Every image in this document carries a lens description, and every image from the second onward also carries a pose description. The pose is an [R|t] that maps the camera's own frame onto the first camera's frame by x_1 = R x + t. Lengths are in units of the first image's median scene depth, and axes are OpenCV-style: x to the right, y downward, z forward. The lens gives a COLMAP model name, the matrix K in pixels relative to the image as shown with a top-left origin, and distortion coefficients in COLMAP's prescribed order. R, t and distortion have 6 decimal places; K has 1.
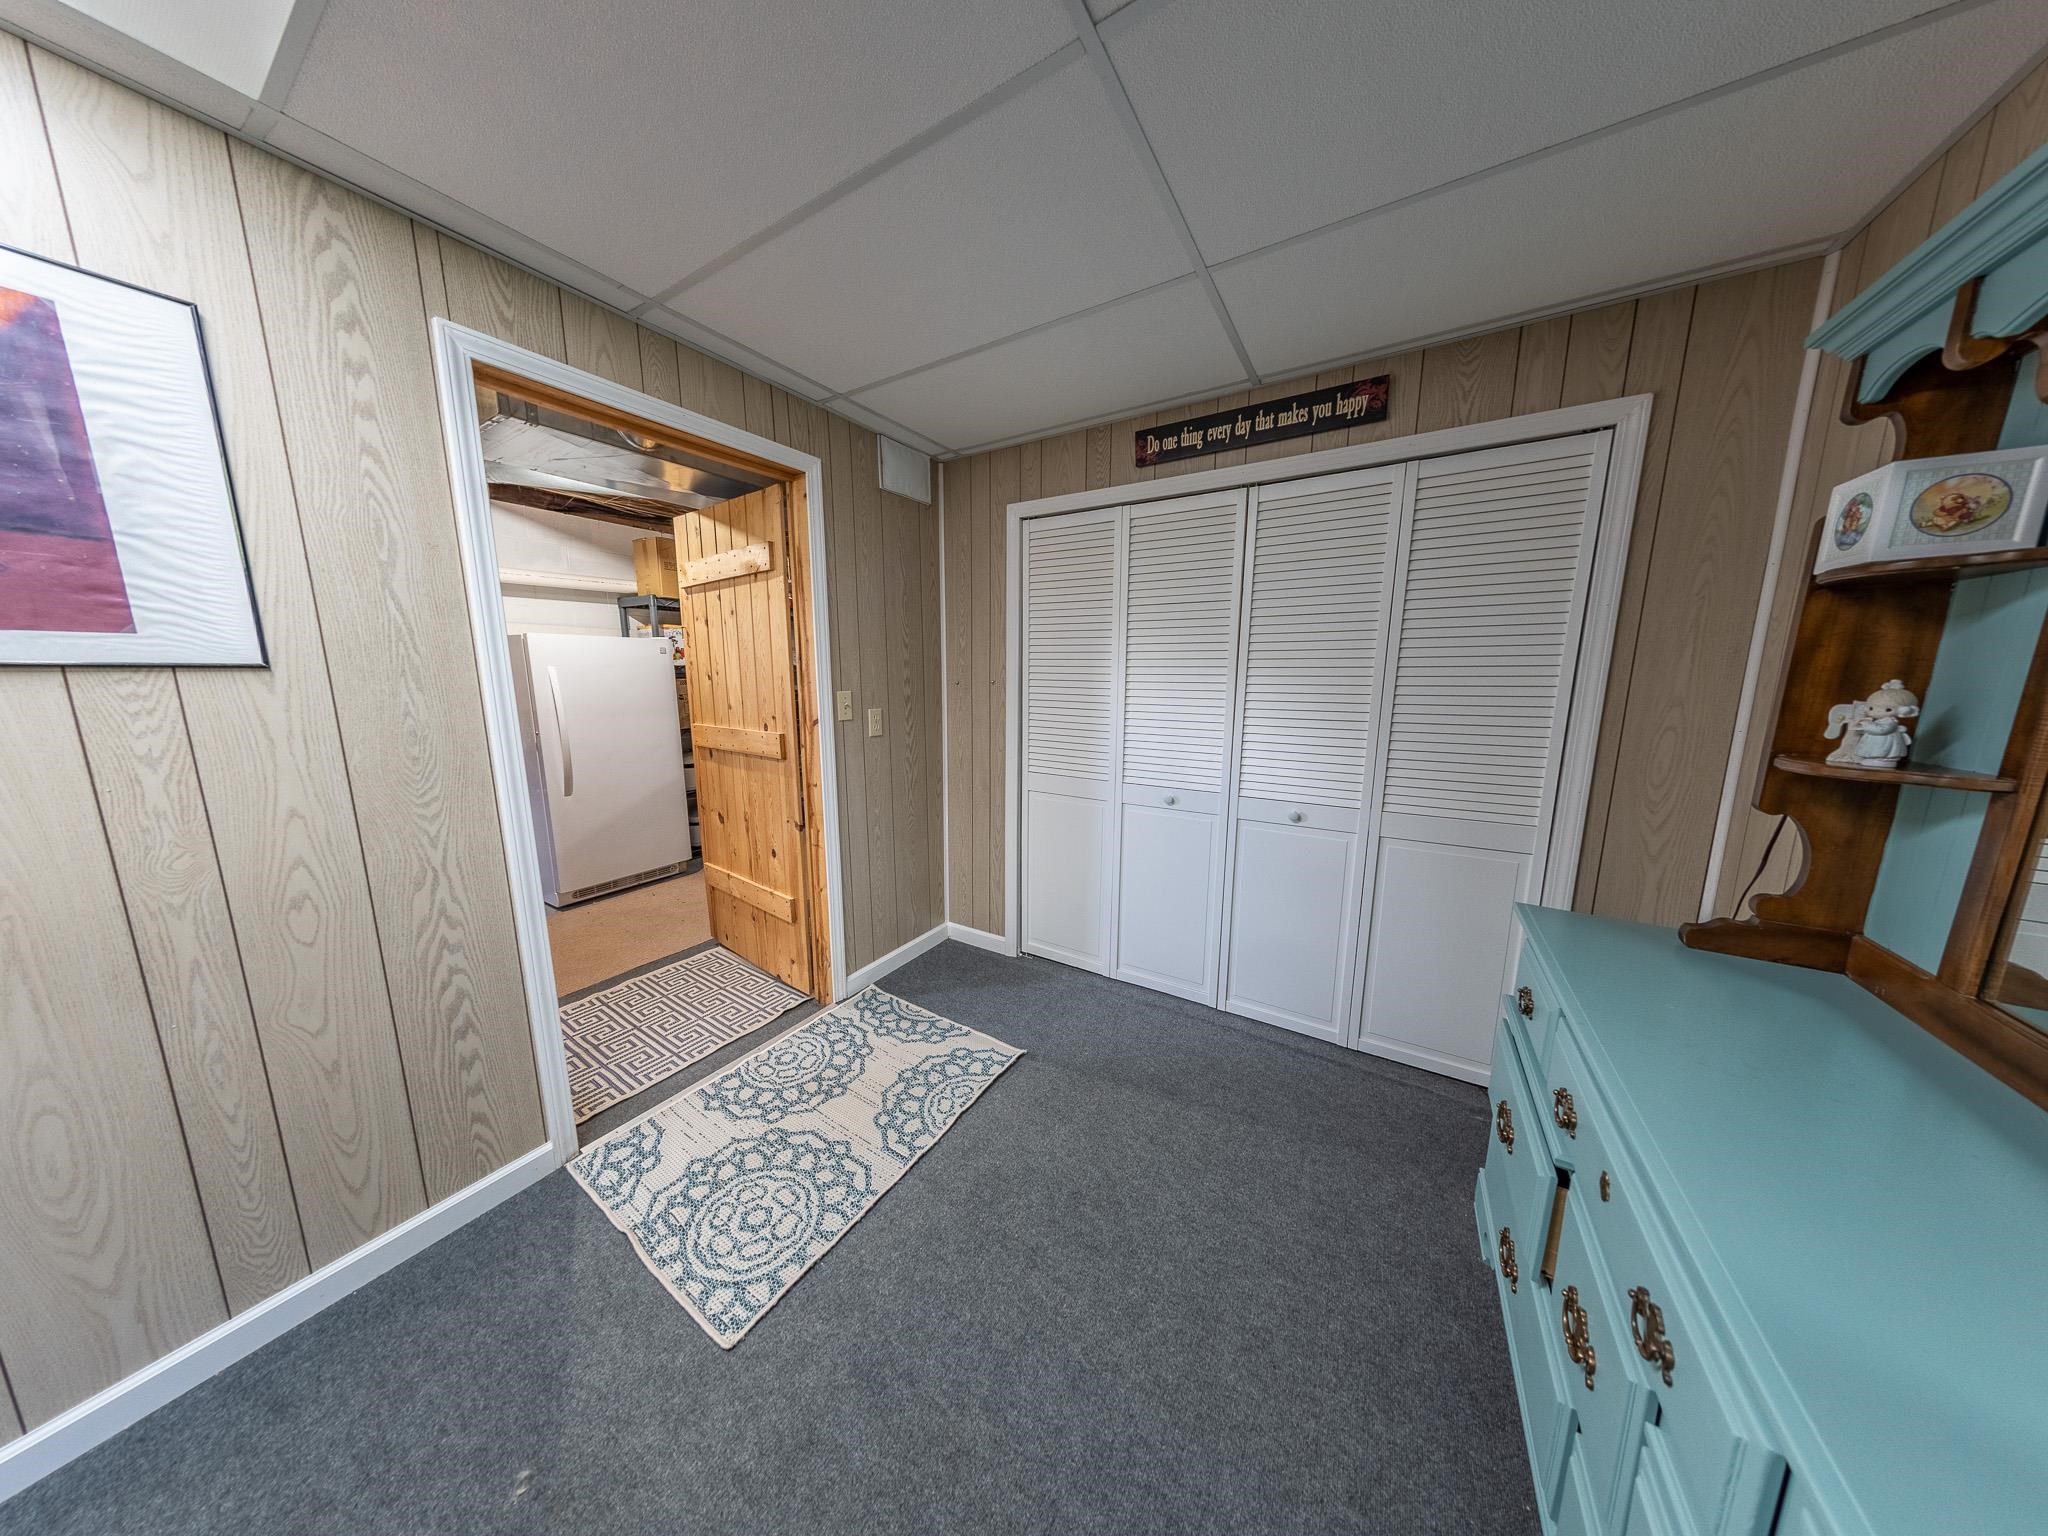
lens RADIAL K [[582.0, 0, 1020.5], [0, 582.0, 767.4], [0, 0, 1]] dist [0.004637, -0.000068]
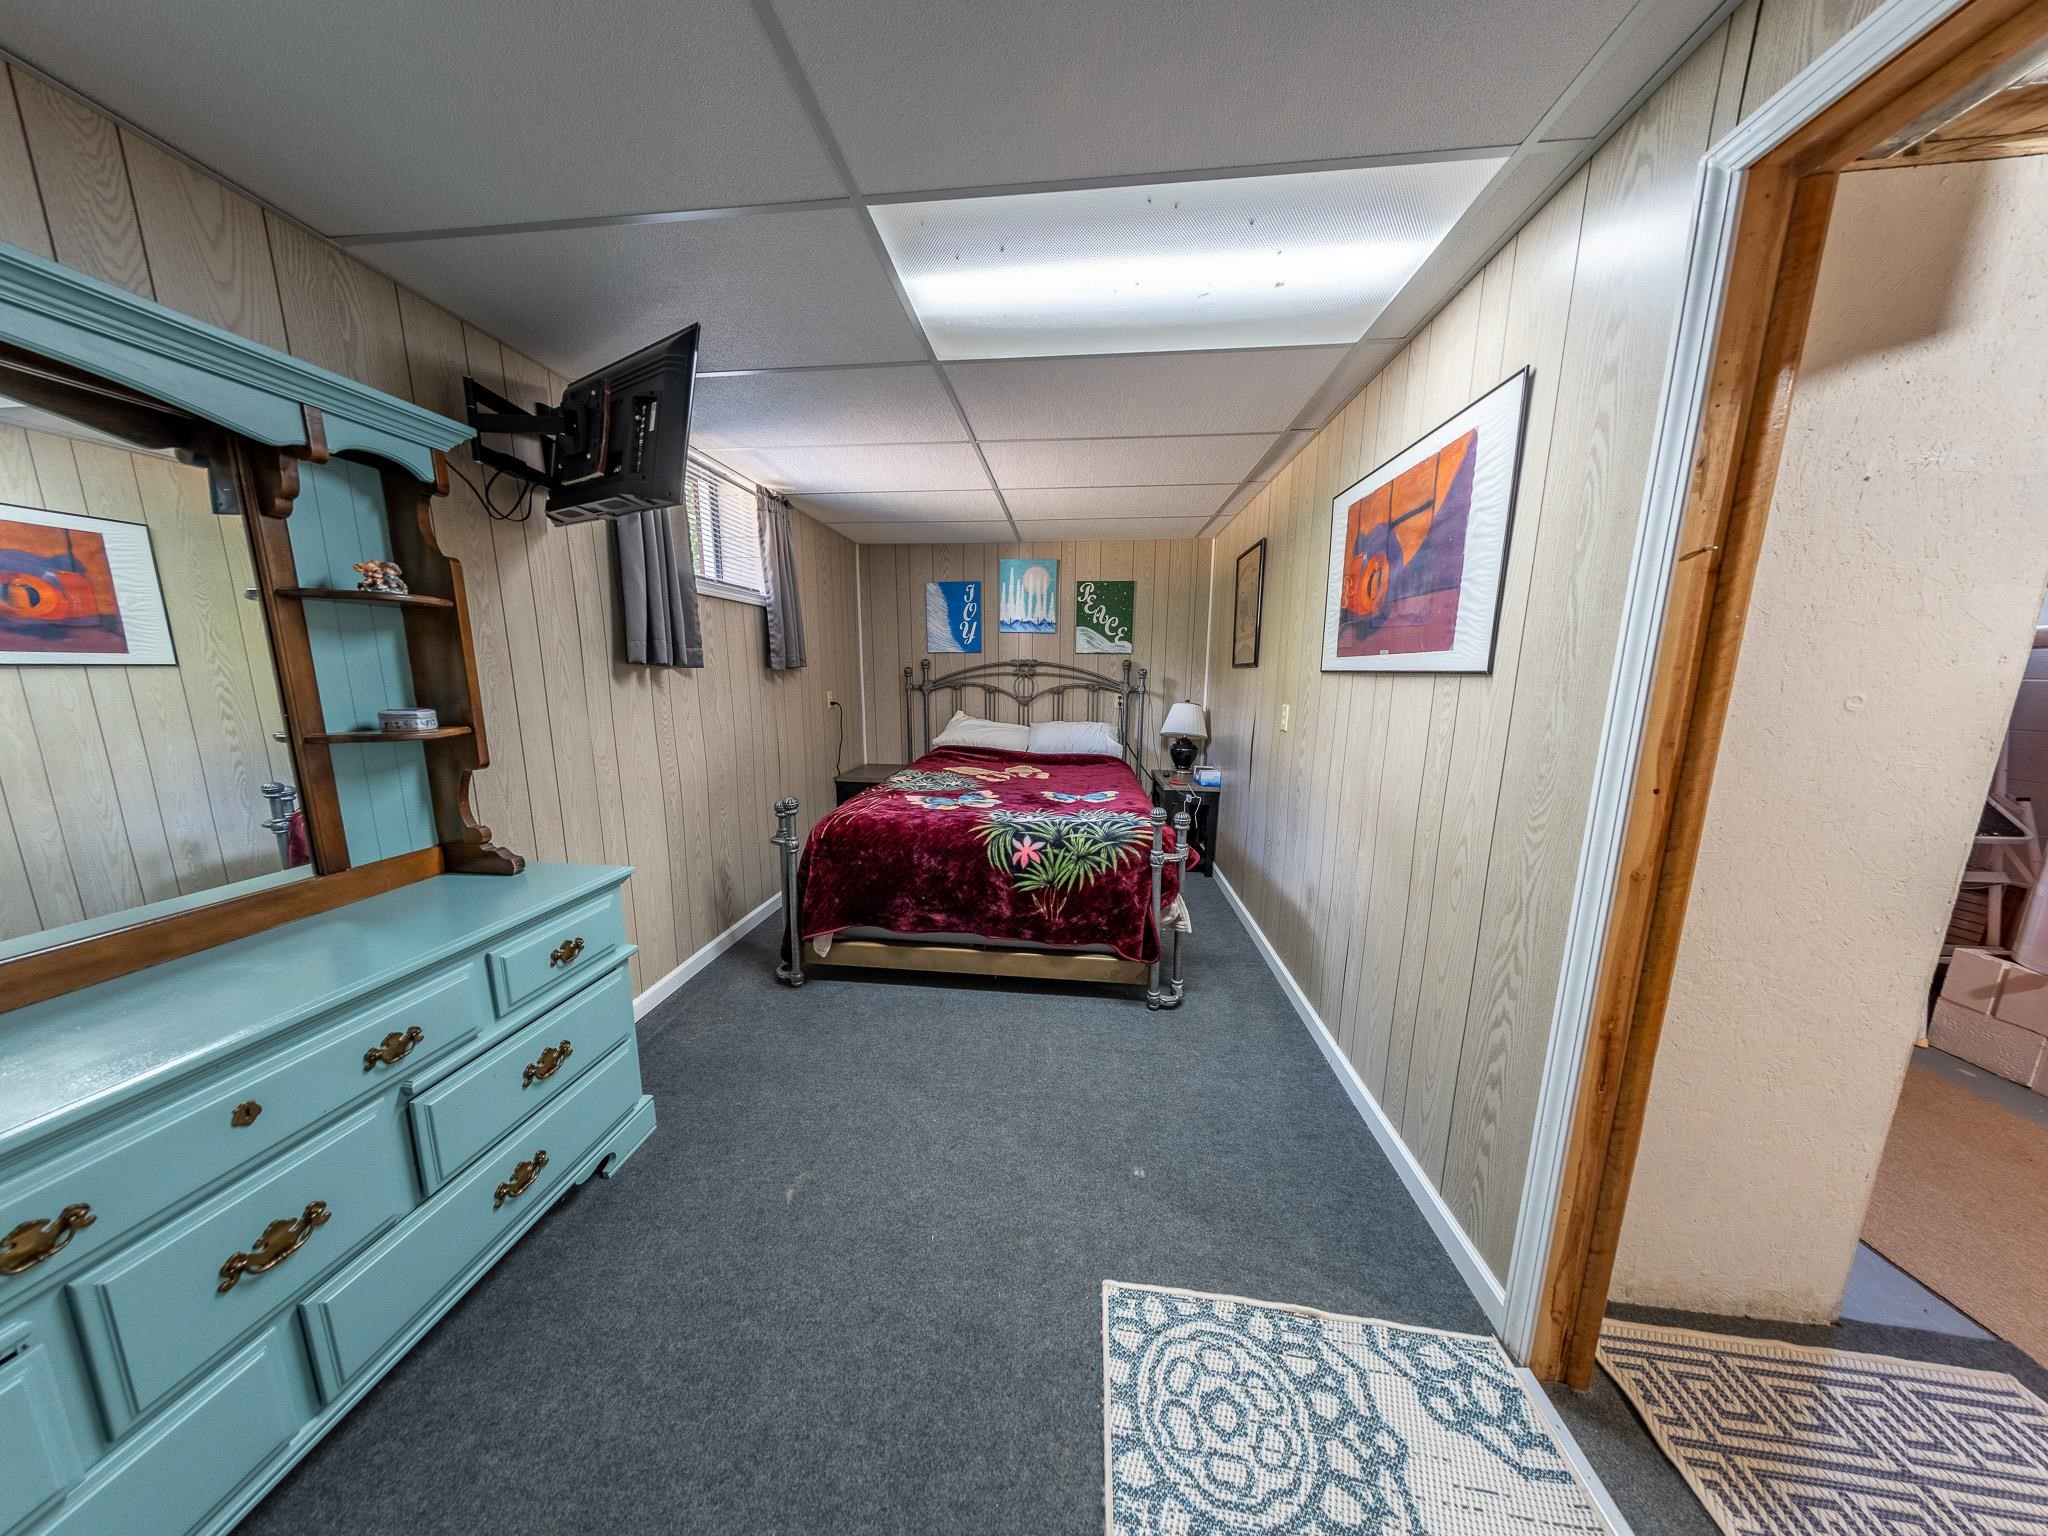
lens RADIAL K [[582.0, 0, 1020.5], [0, 582.0, 767.4], [0, 0, 1]] dist [0.004637, -0.000068]
pose [[-0.899264, 0.066055, -0.432390, 0.050476], [-0.078334, 0.948229, 0.307774, -0.230894], [0.430335, 0.310641, -0.847534, 1.362955]]
